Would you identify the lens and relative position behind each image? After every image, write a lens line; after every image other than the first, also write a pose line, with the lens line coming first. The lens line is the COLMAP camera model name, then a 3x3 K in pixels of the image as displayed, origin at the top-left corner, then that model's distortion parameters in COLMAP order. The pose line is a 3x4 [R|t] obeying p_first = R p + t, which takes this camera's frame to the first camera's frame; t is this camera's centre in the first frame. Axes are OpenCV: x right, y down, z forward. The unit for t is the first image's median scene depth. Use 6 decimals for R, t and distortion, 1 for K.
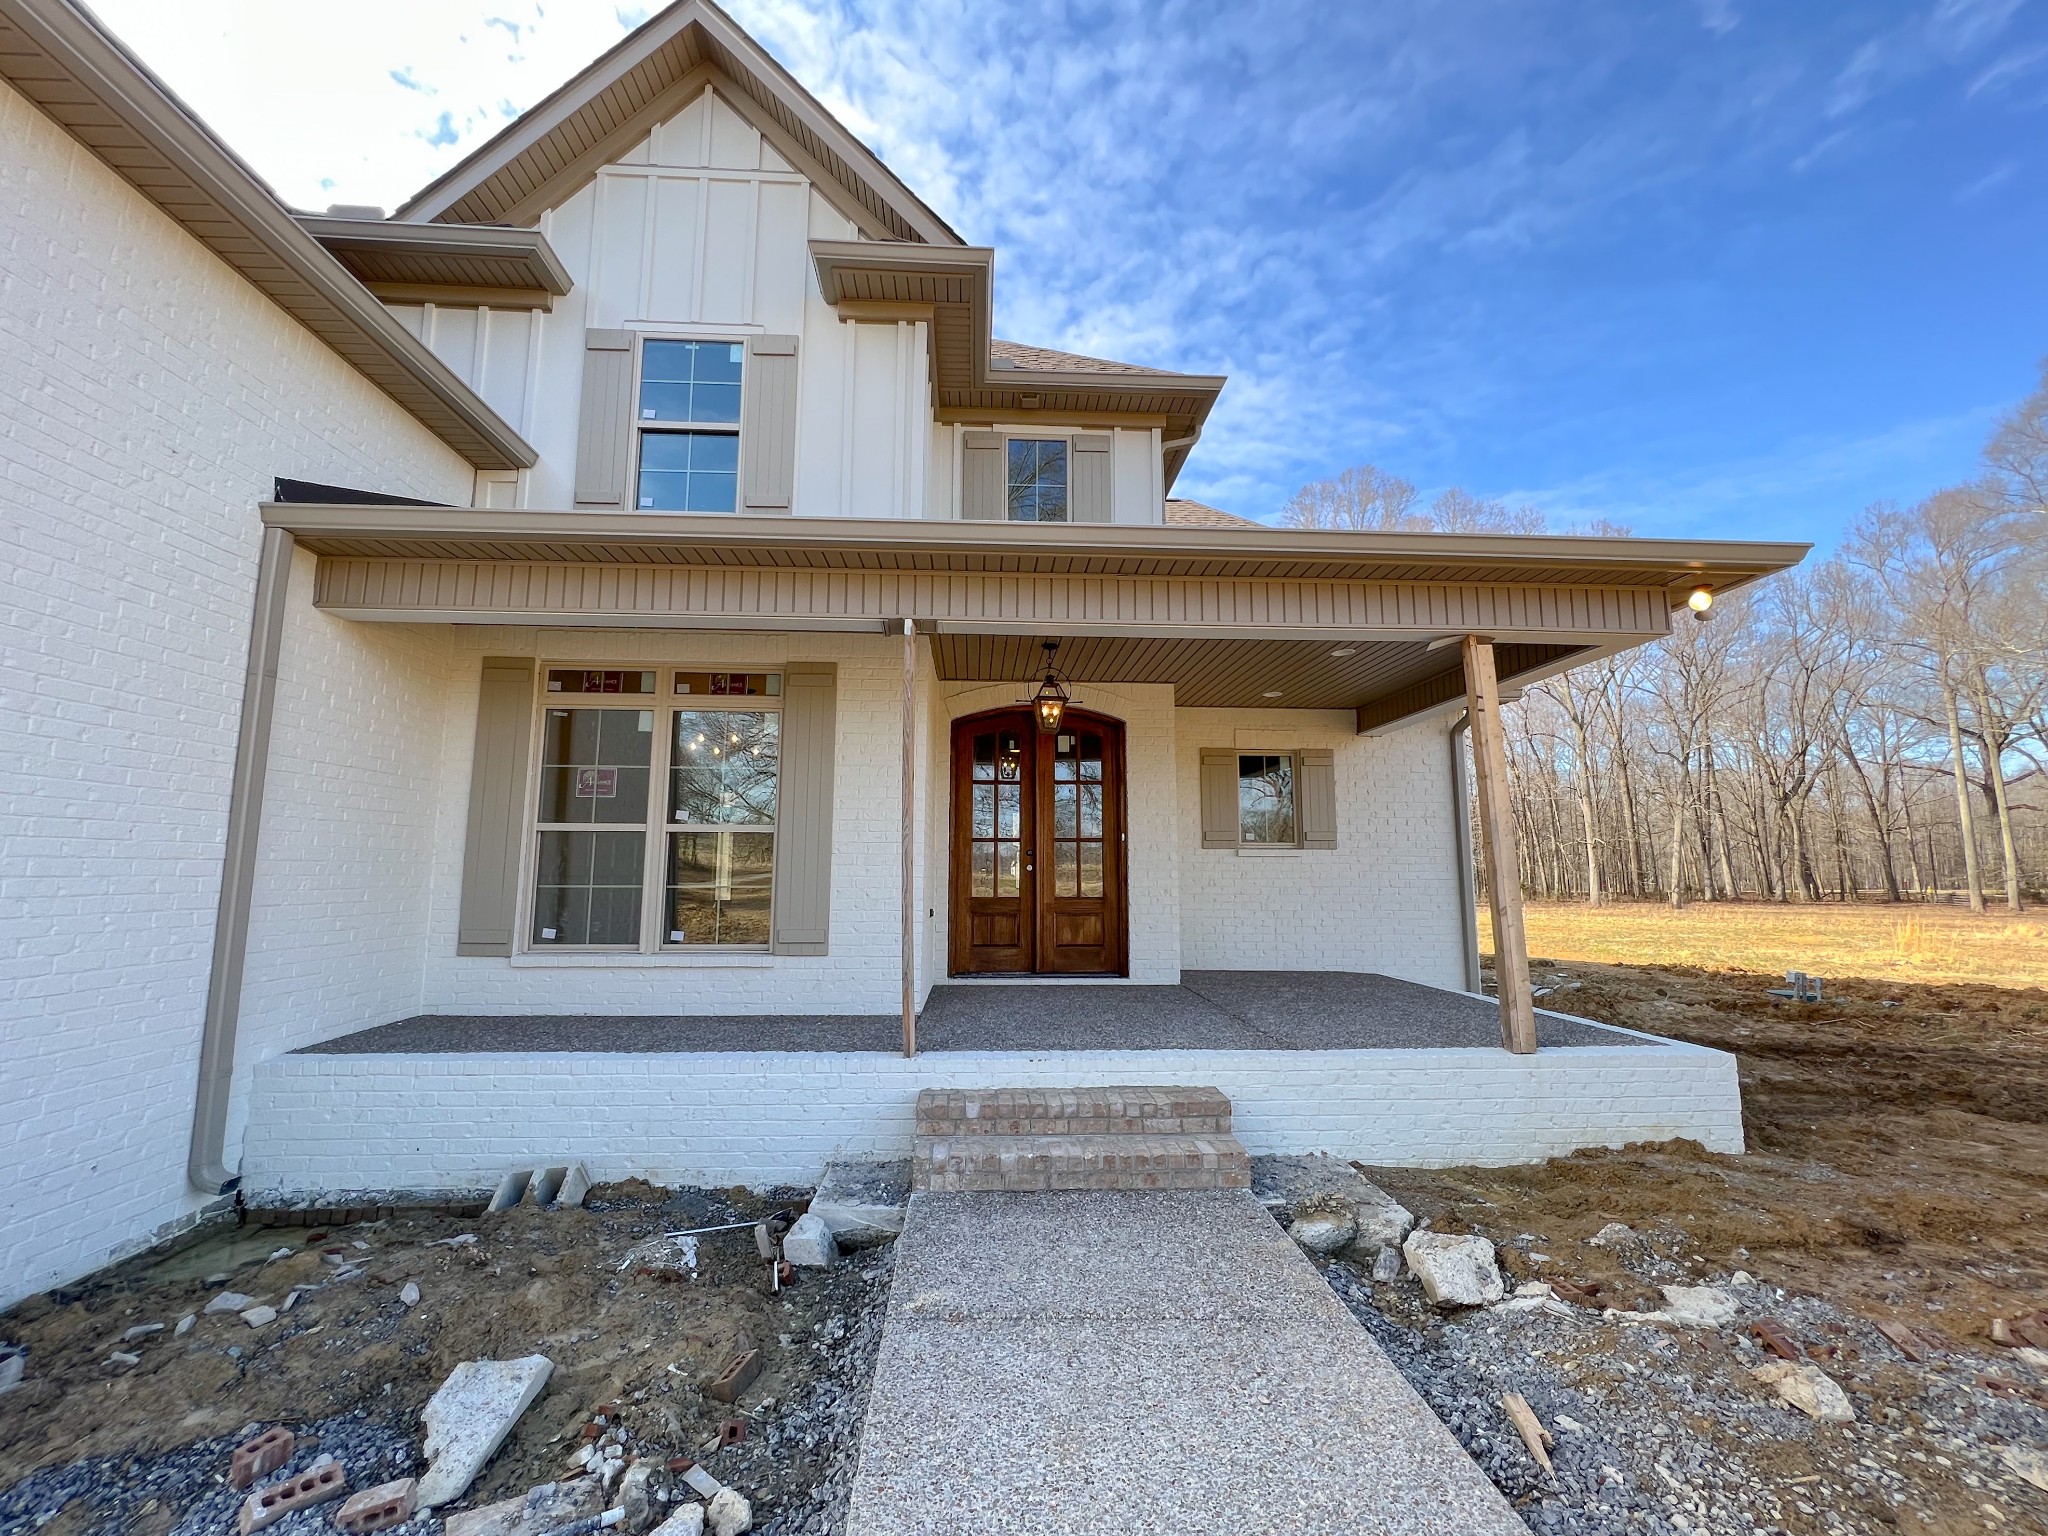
lens RADIAL K [[818.7, 0, 1024.0], [0, 818.7, 768.0], [0, 0, 1]] dist [-0.002056, 0.000403]
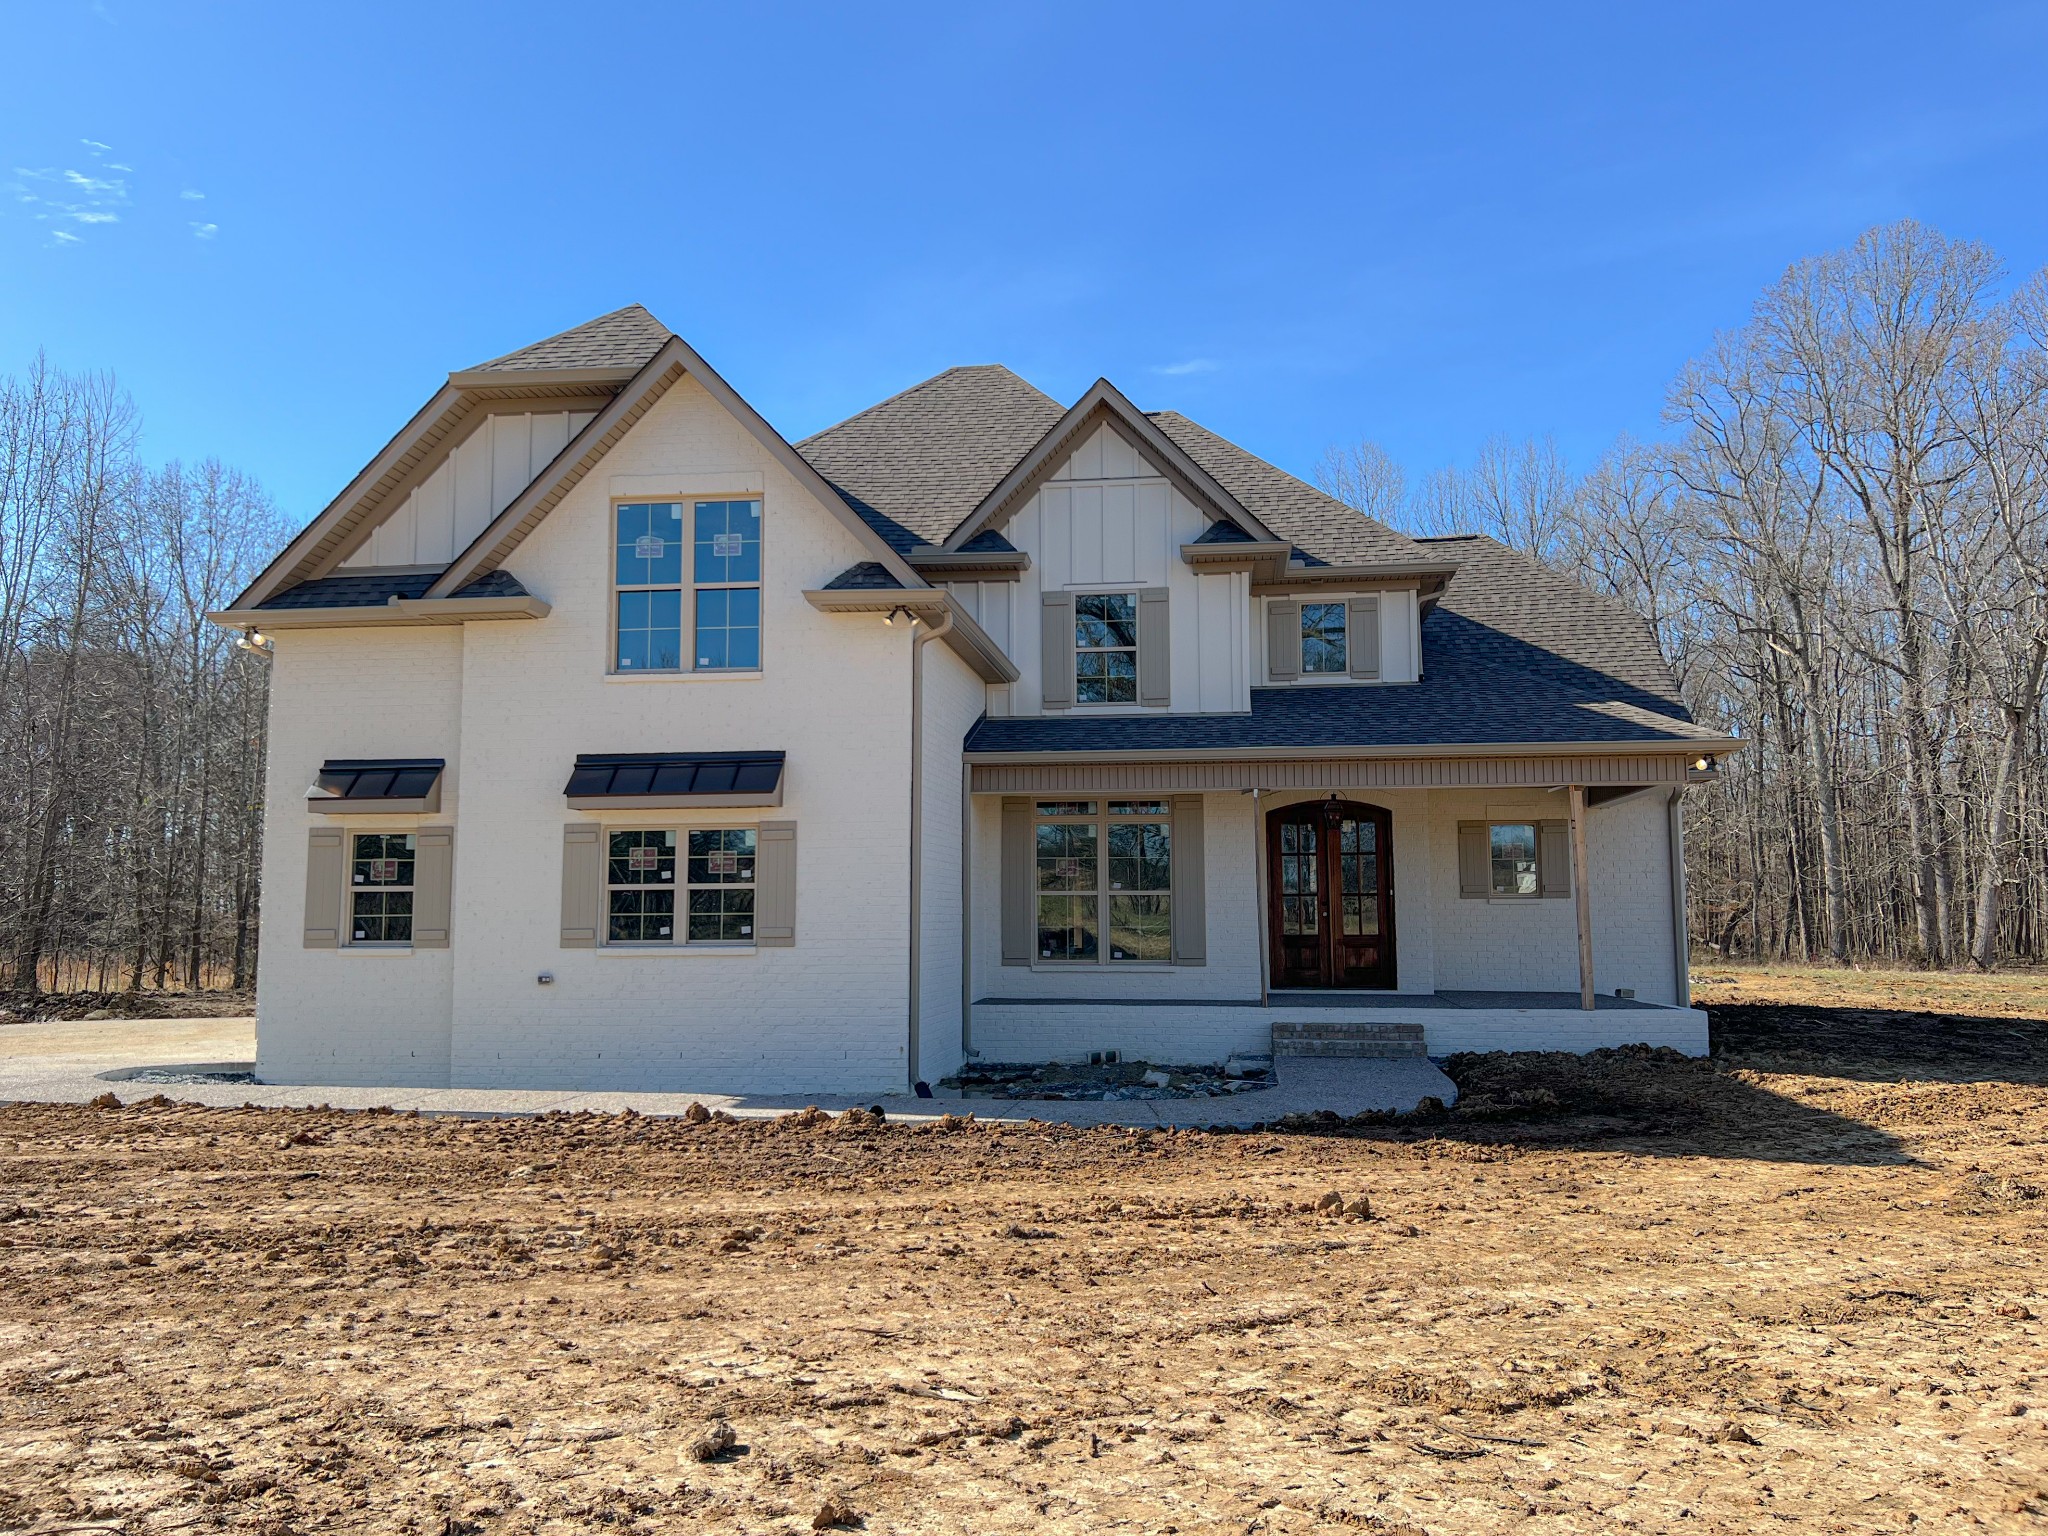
lens RADIAL K [[1550.2, 0, 1038.7], [0, 1550.2, 770.4], [0, 0, 1]] dist [0.052125, -0.037474]
pose [[0.983456, -0.025603, -0.179331, 0.009424], [0.031416, 0.999067, 0.029649, -0.265178], [0.178405, -0.034793, 0.983342, -2.057797]]
